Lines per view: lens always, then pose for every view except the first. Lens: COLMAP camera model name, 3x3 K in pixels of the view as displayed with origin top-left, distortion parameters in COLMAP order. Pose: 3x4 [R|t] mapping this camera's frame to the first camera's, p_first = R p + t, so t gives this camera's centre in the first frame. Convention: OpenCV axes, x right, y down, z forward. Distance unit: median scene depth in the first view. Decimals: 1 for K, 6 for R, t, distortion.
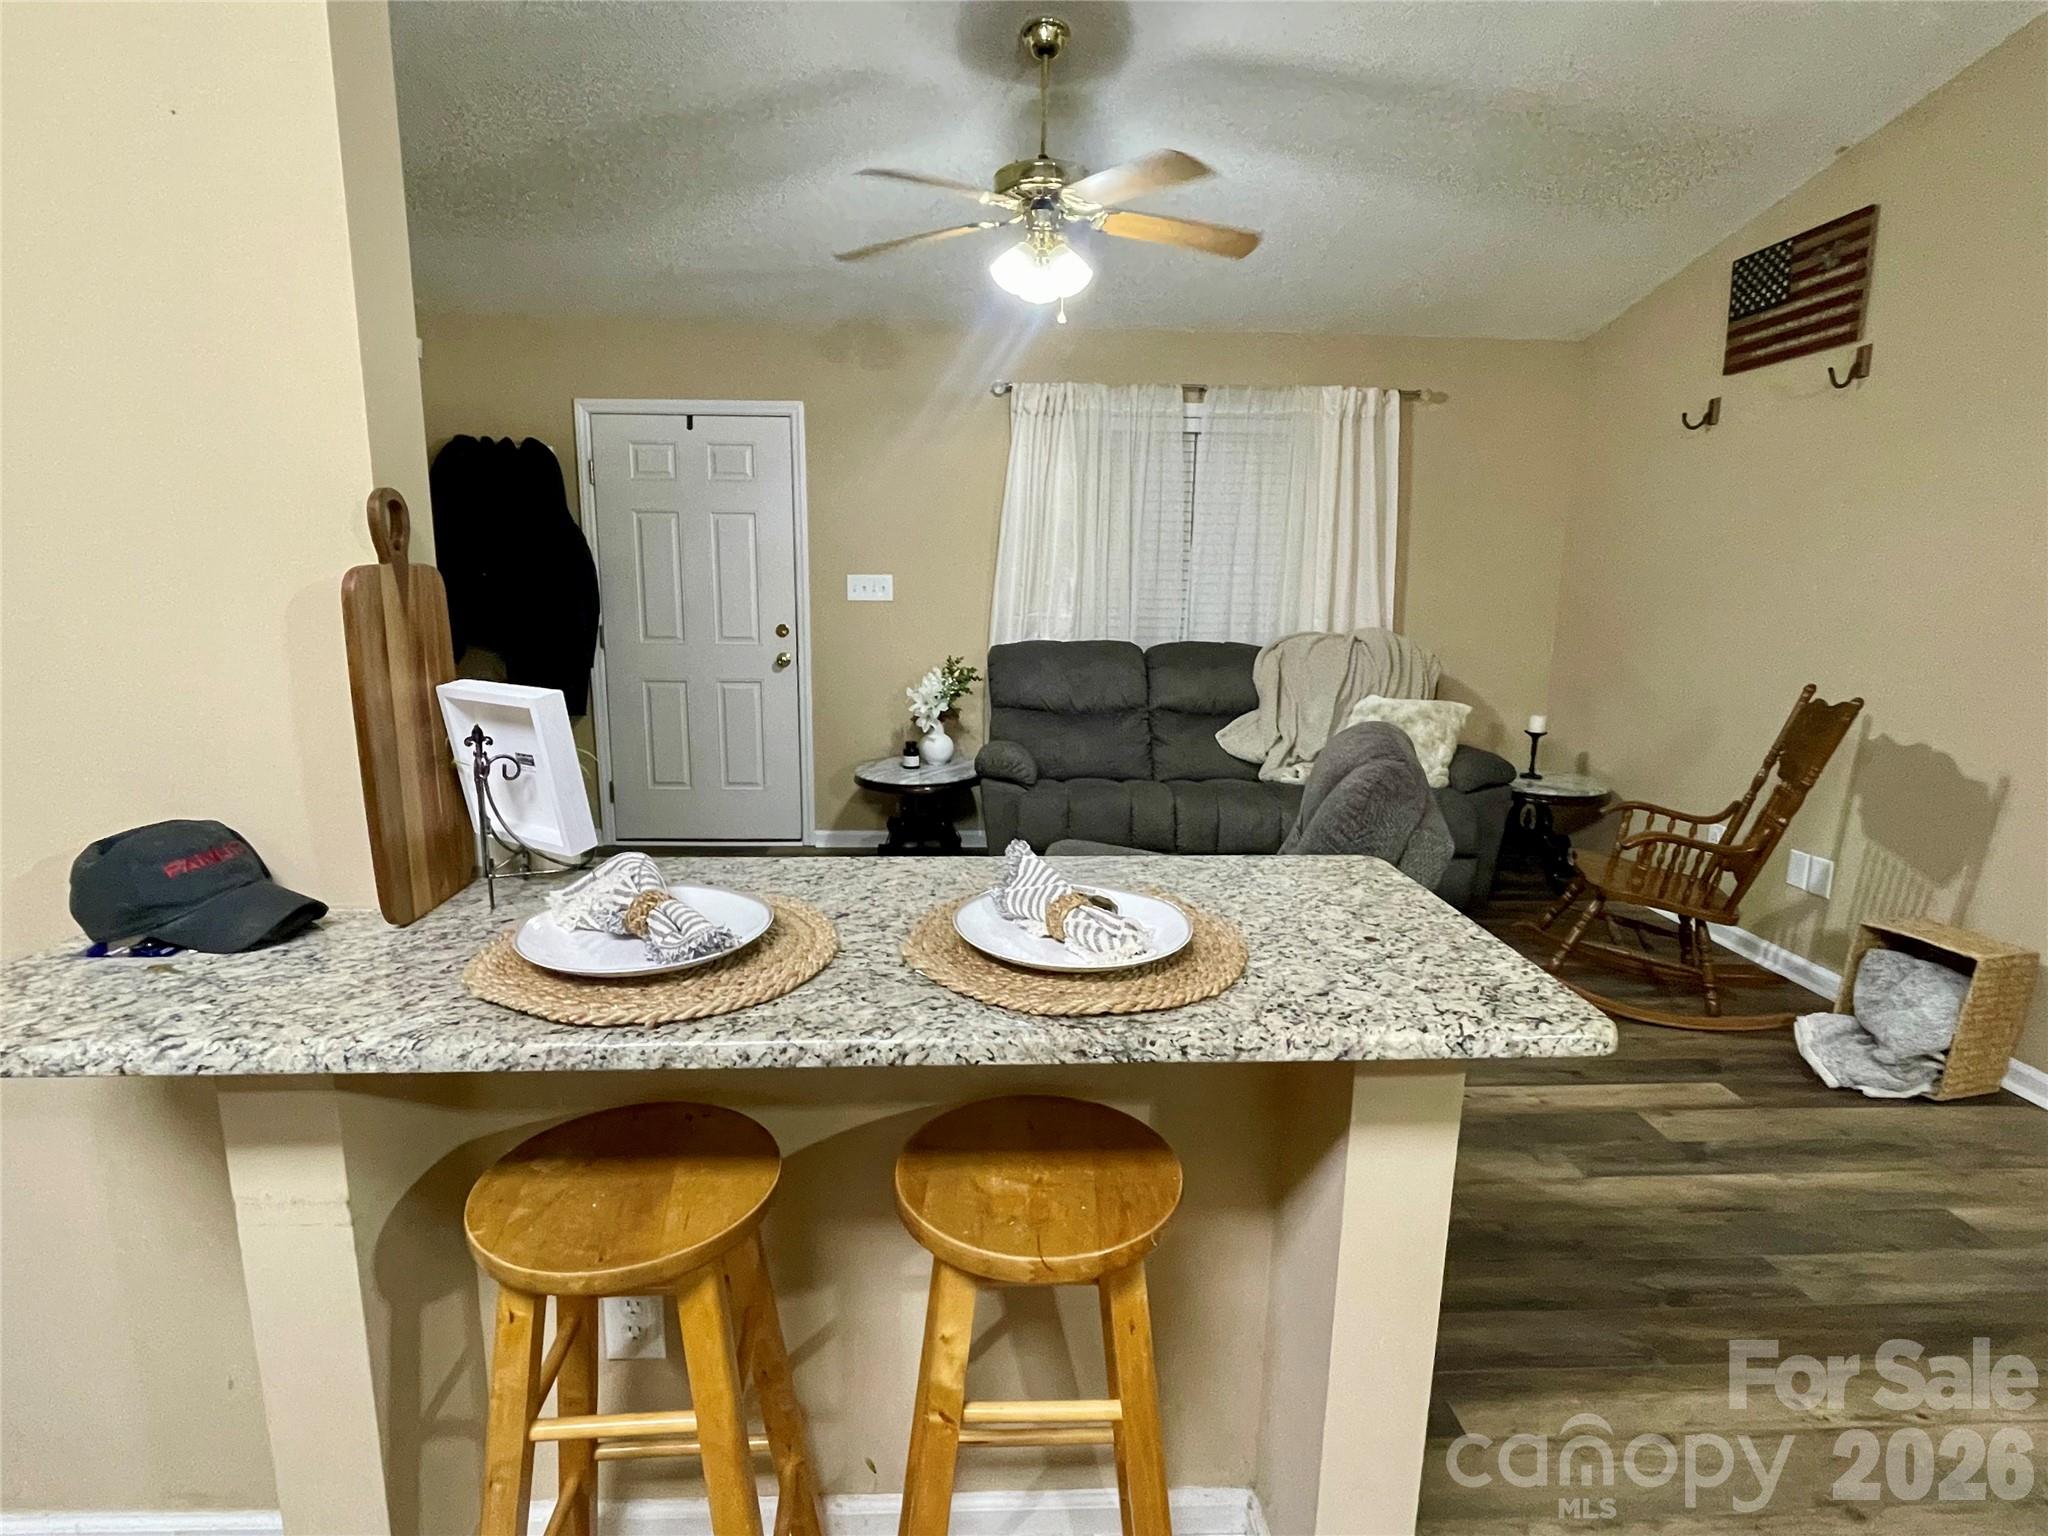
lens RADIAL K [[1027.4, 0, 1020.8], [0, 1027.4, 760.2], [0, 0, 1]] dist [-0.001517, 0.000651]
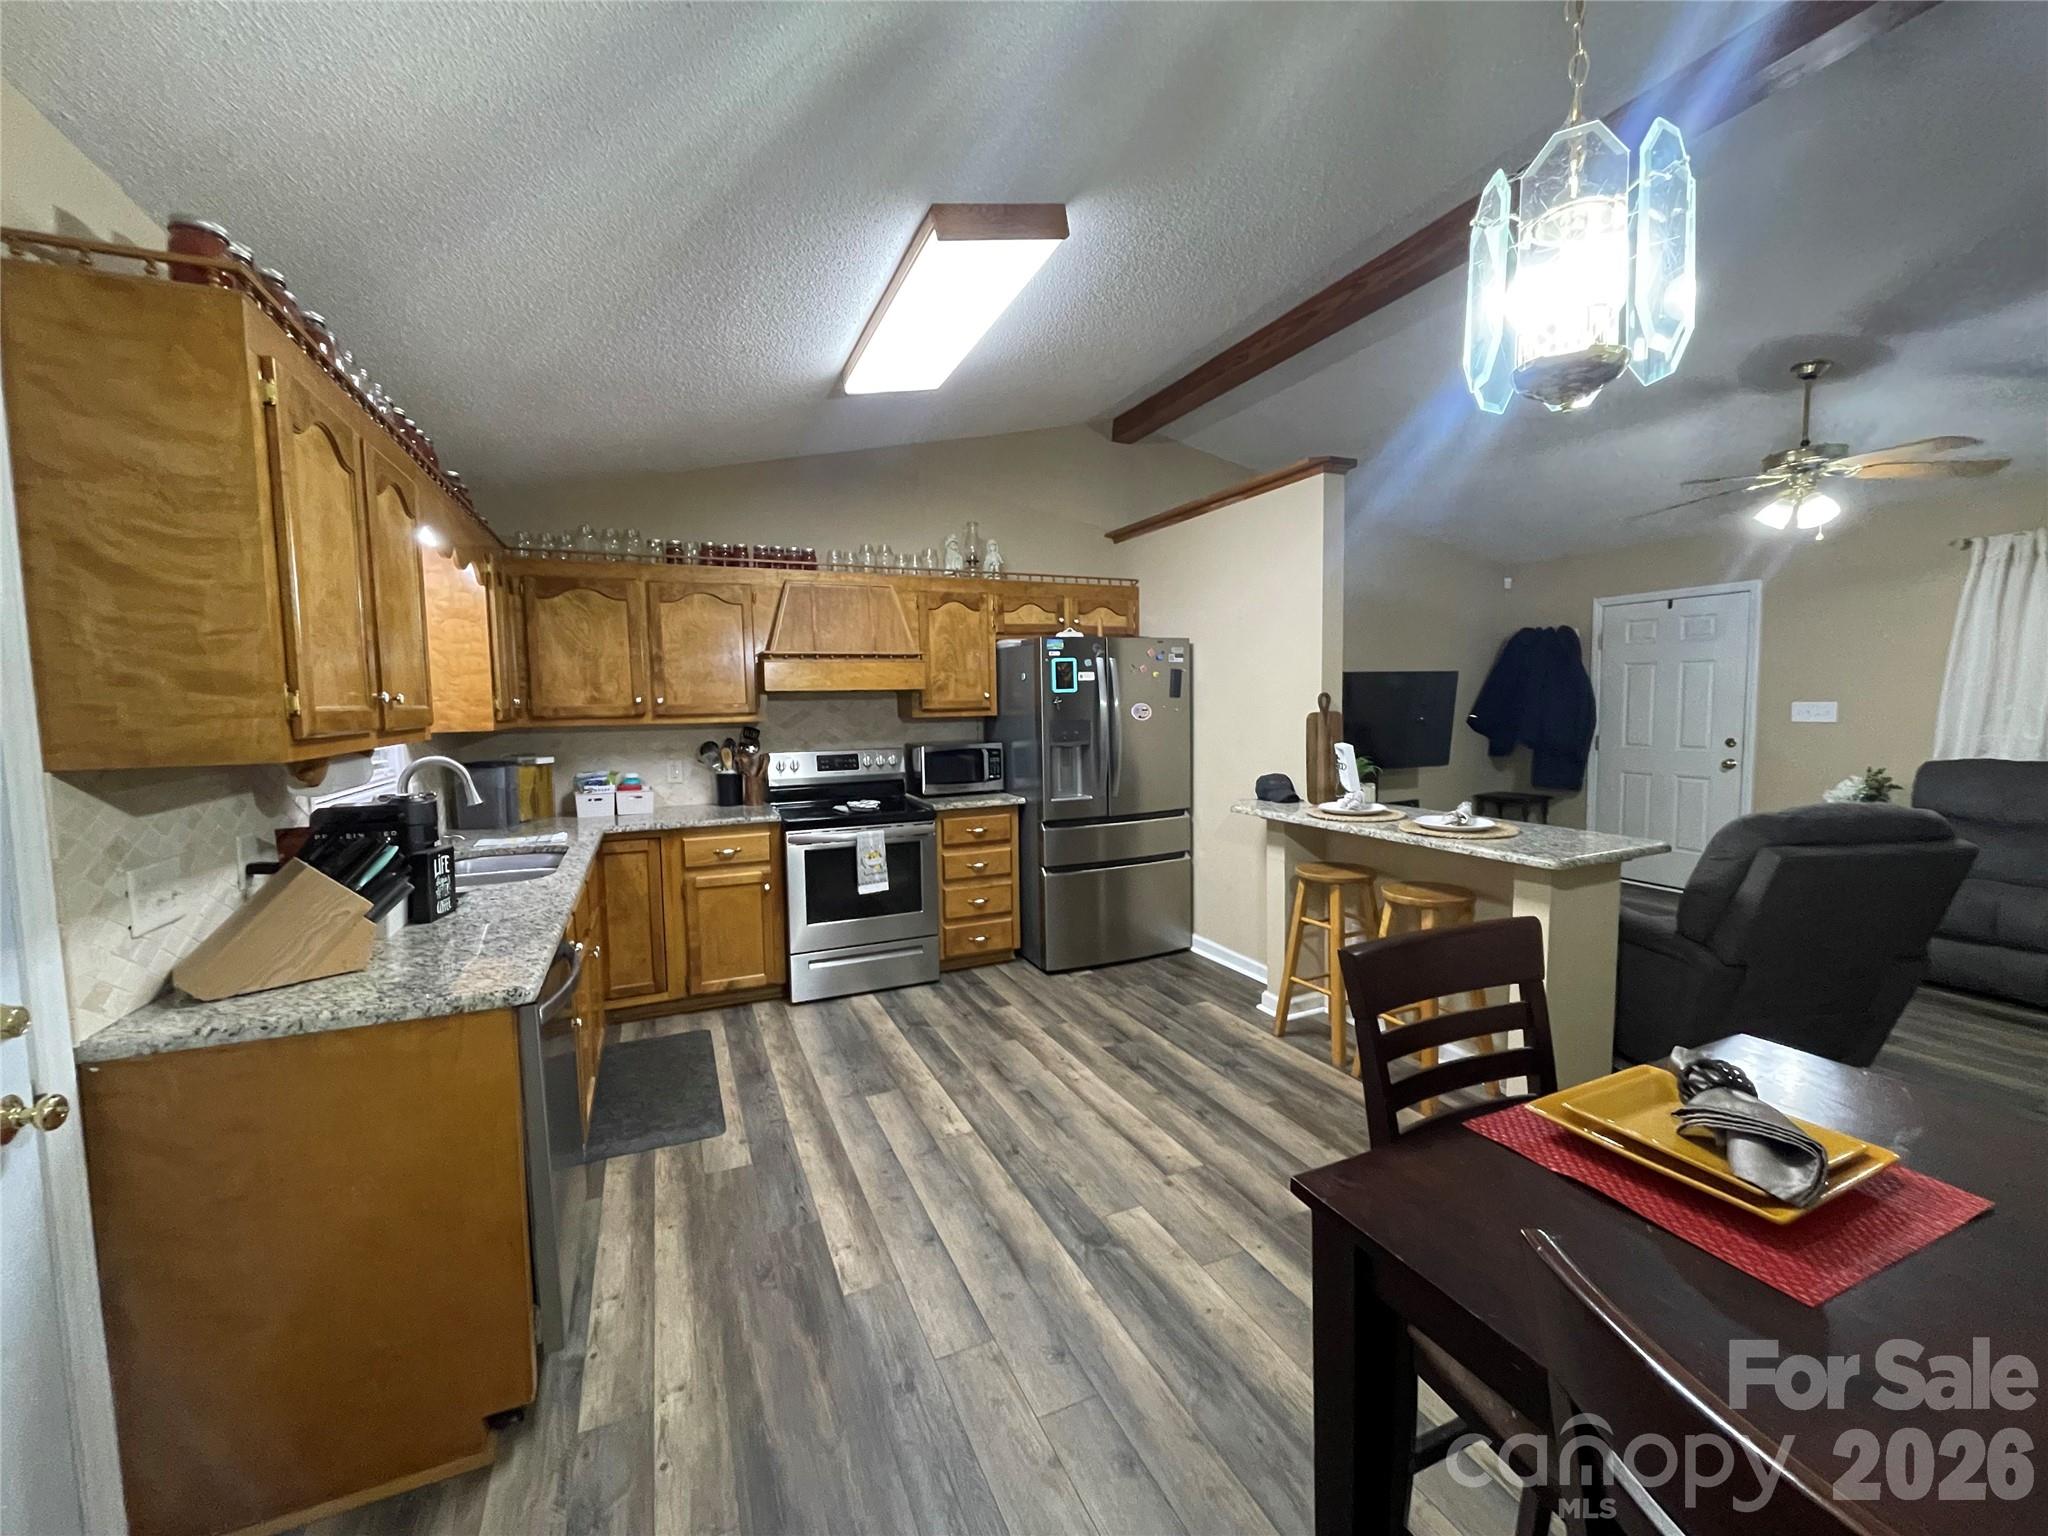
lens RADIAL K [[825.4, 0, 1017.6], [0, 825.4, 763.9], [0, 0, 1]] dist [-0.000187, -0.000154]
pose [[0.361261, 0.055547, -0.930809, 0.680117], [-0.146339, 0.989232, 0.002237, 0.060166], [0.920910, 0.135406, 0.365500, -0.427657]]
